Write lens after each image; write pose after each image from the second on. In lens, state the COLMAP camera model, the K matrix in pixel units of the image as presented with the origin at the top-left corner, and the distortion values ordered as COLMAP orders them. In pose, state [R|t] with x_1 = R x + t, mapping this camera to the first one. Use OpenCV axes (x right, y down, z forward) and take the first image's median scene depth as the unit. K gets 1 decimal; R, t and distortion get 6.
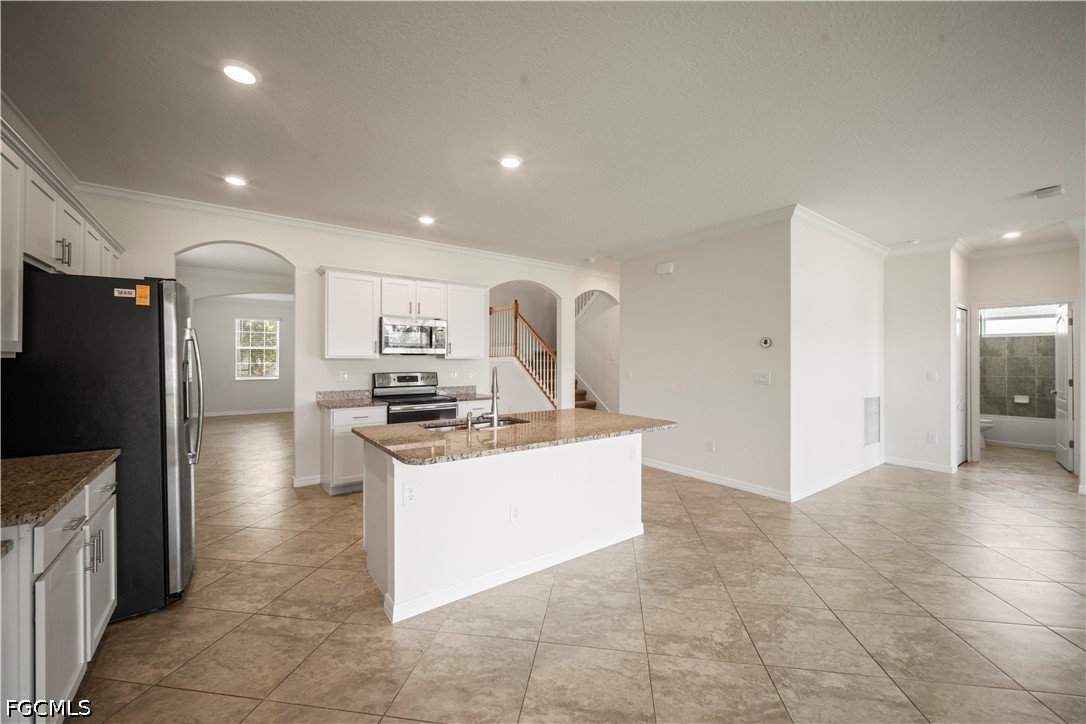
lens RADIAL K [[430.3, 0, 546.8], [0, 430.3, 352.9], [0, 0, 1]] dist [-0.000669, 0.000110]
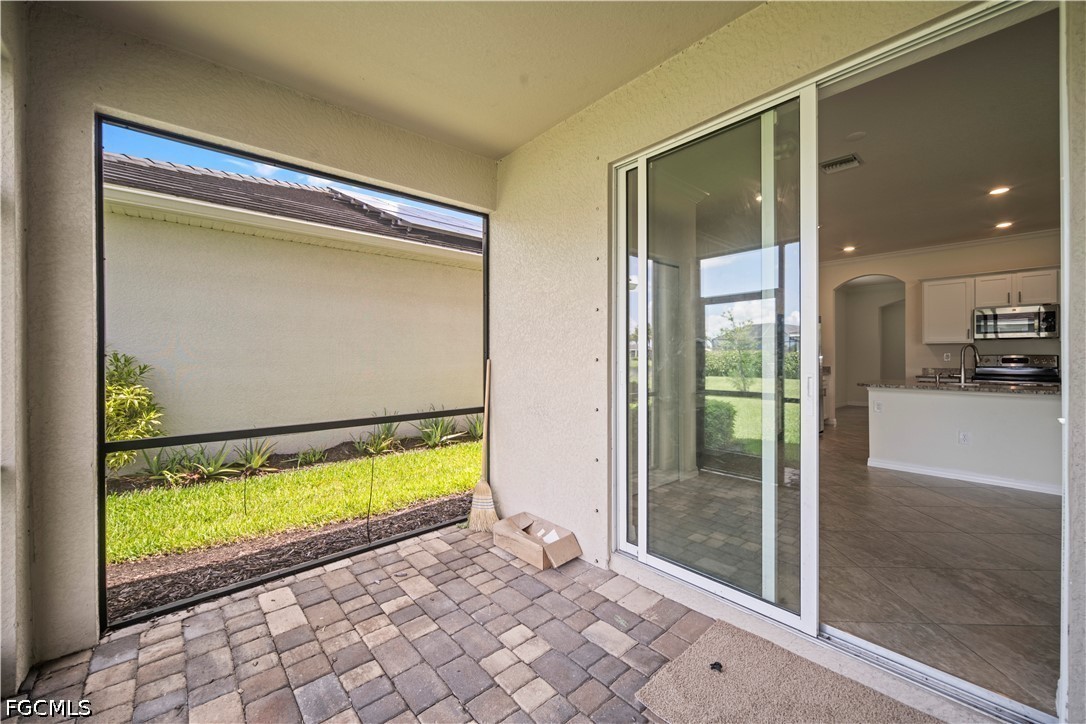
lens RADIAL K [[433.9, 0, 550.3], [0, 433.9, 346.4], [0, 0, 1]] dist [0.000810, -0.000105]
pose [[0.077525, -0.018987, -0.996810, 0.701842], [0.007850, 0.999799, -0.018434, 0.033831], [0.996959, -0.006396, 0.077659, -0.296041]]
